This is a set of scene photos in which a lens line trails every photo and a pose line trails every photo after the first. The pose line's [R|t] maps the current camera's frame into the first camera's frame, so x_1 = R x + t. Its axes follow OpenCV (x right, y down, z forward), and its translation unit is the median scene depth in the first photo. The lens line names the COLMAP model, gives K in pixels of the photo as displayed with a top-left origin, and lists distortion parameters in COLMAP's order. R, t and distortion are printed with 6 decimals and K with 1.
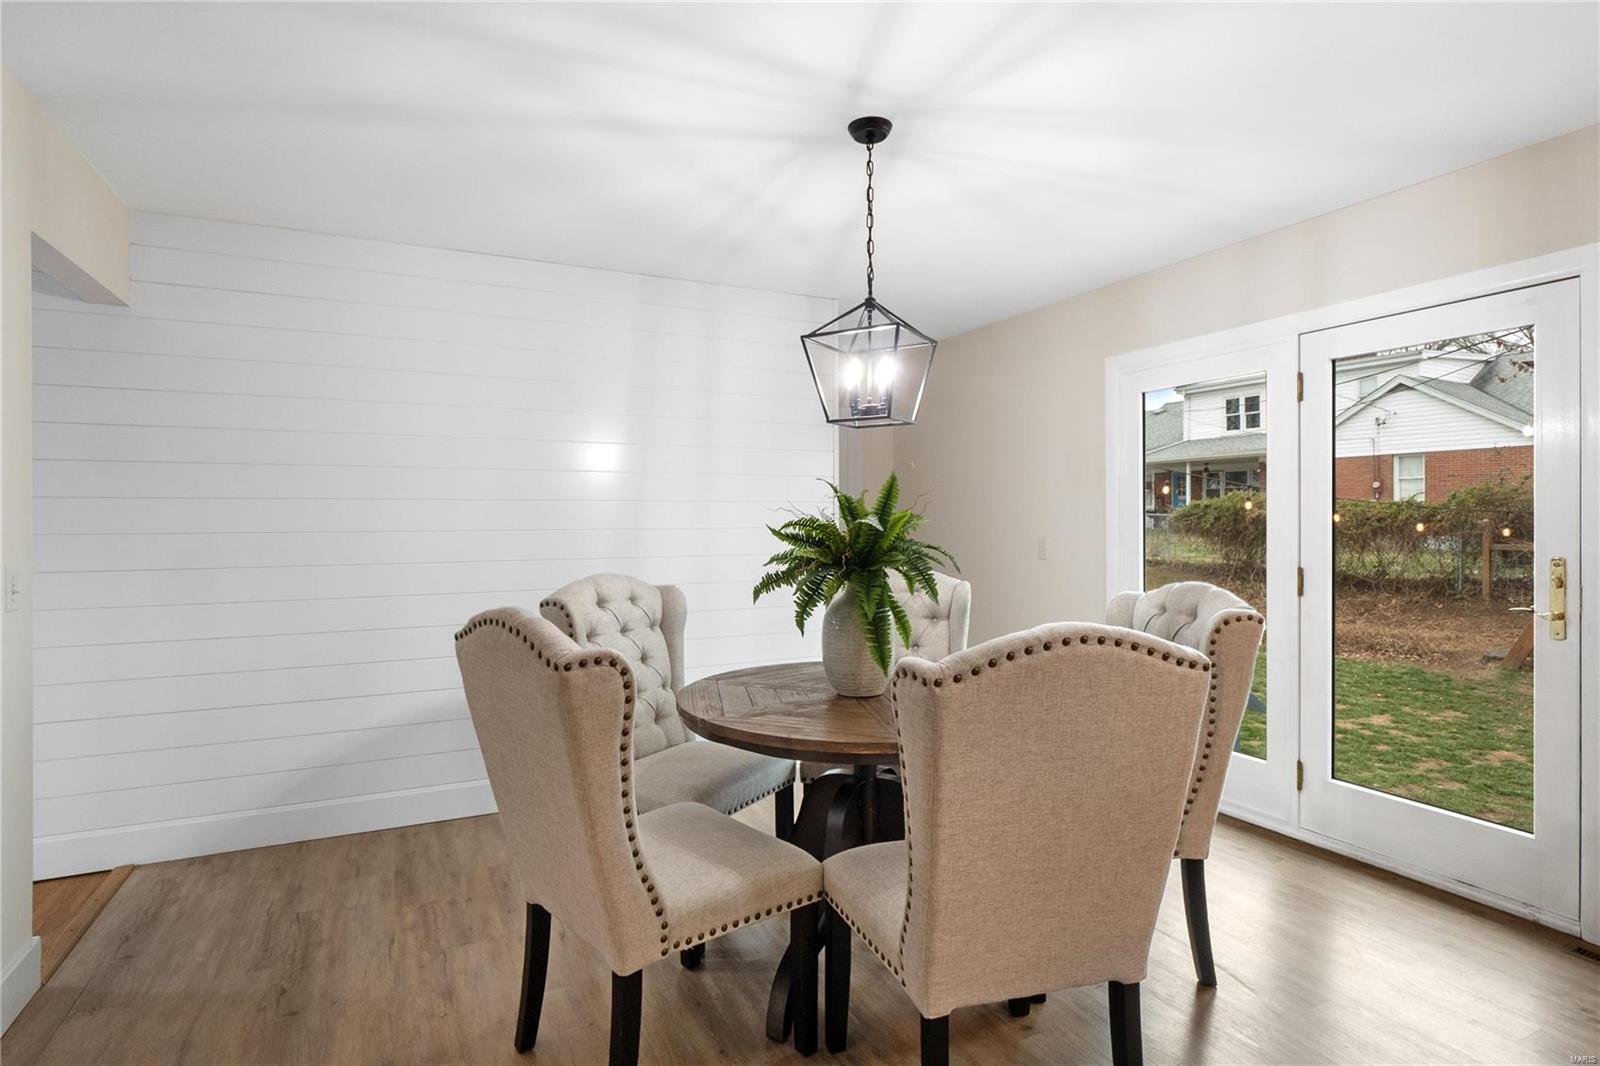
lens RADIAL K [[821.7, 0, 797.0], [0, 821.7, 520.5], [0, 0, 1]] dist [-0.001098, -0.000818]
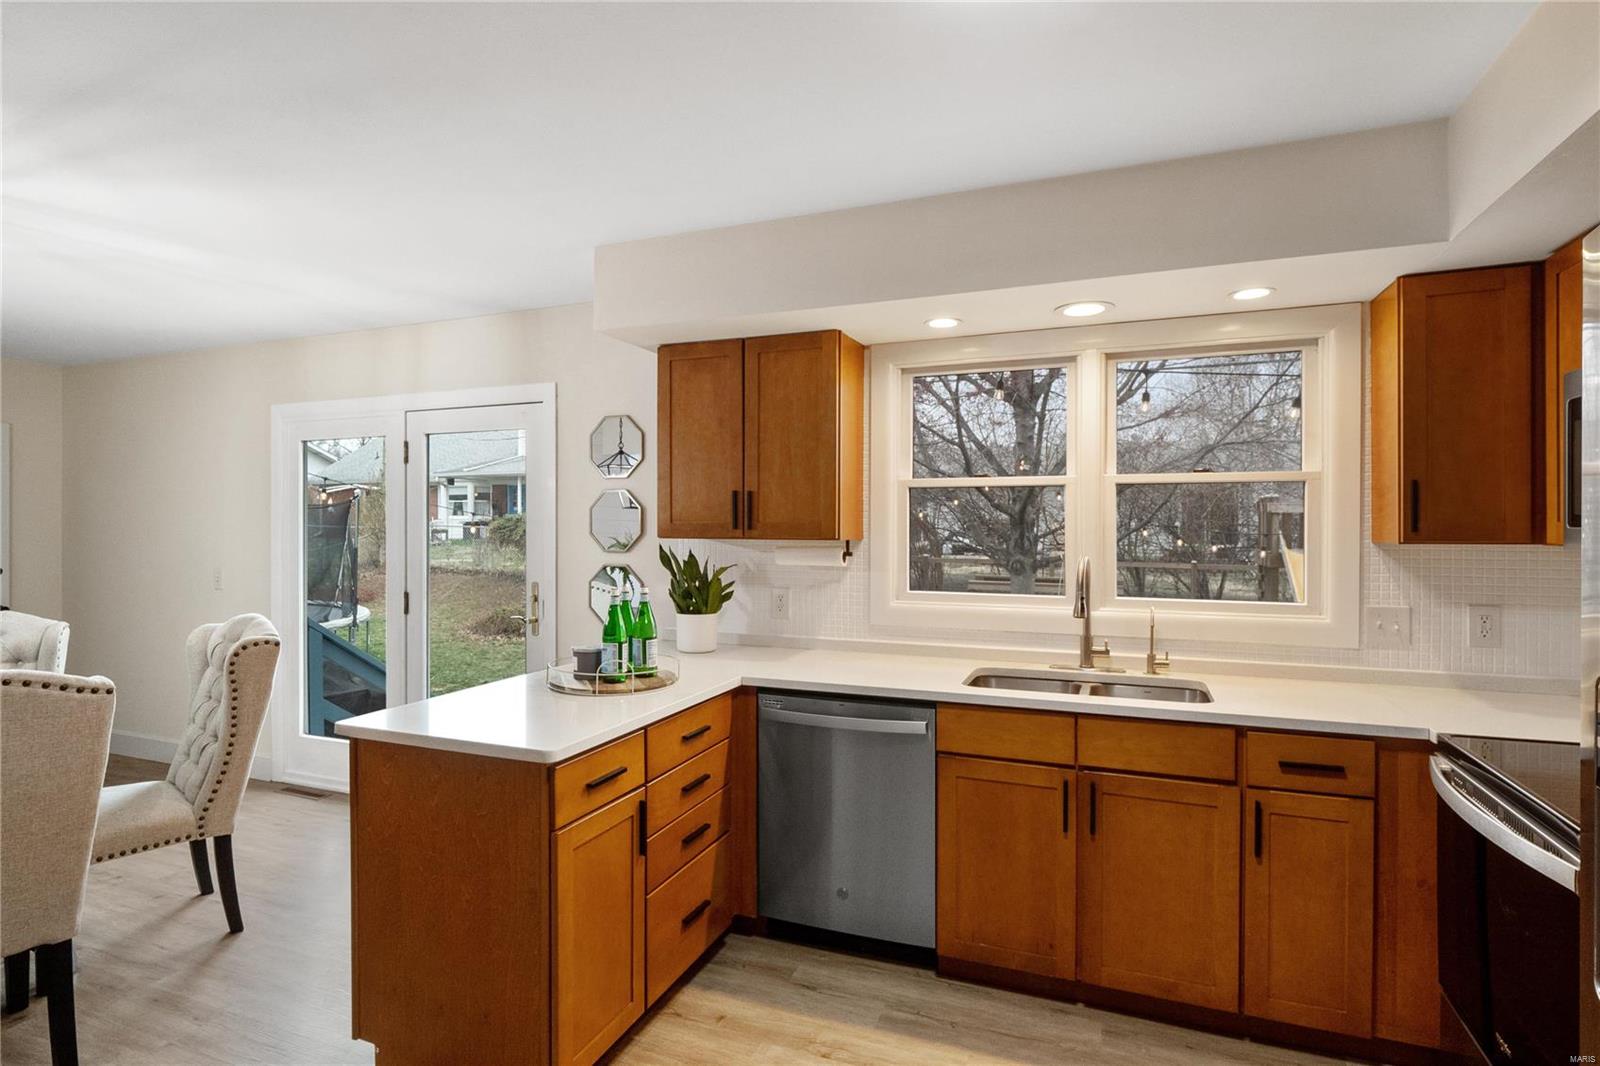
lens RADIAL K [[816.7, 0, 798.5], [0, 816.7, 533.7], [0, 0, 1]] dist [-0.003295, -0.001179]
pose [[0.733430, -0.001777, 0.679763, 0.194844], [-0.003742, 0.999971, 0.006651, -0.045585], [-0.679755, -0.007422, 0.733402, -0.363101]]
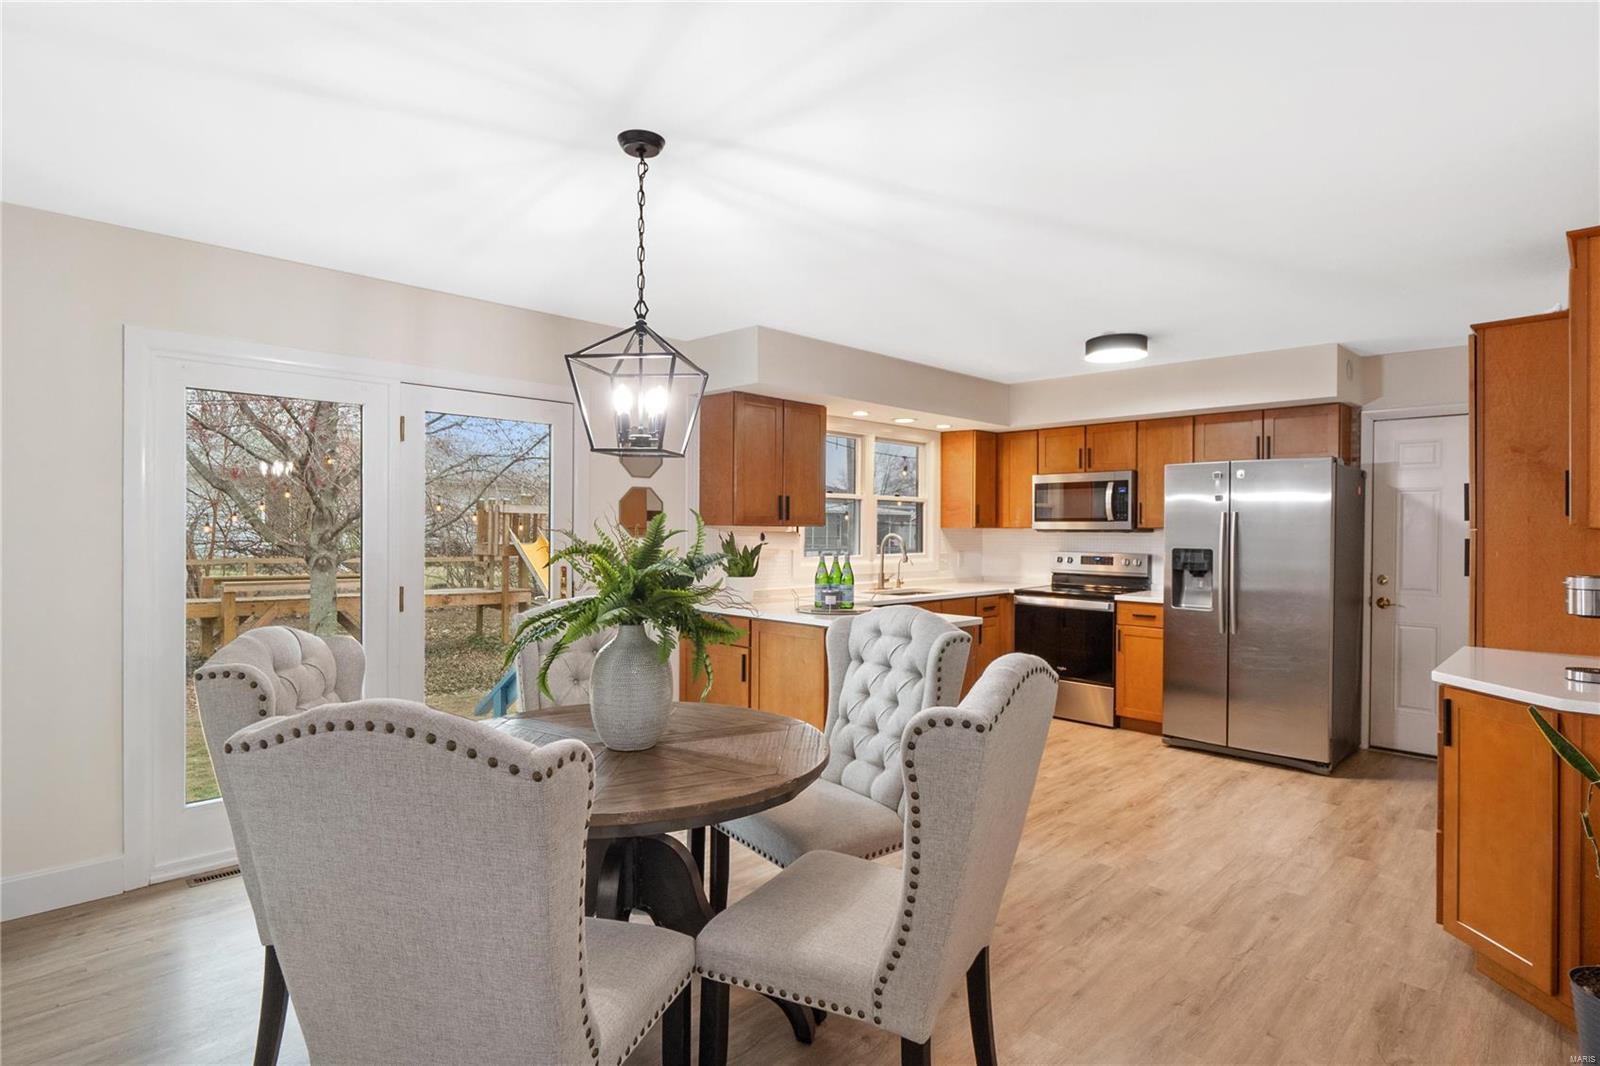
lens RADIAL K [[816.7, 0, 798.5], [0, 816.7, 533.7], [0, 0, 1]] dist [-0.003295, -0.001179]
pose [[-0.337134, -0.003715, 0.941449, -0.666432], [-0.004150, 0.999988, 0.002460, -0.021431], [-0.941447, -0.003077, -0.337146, 0.908036]]
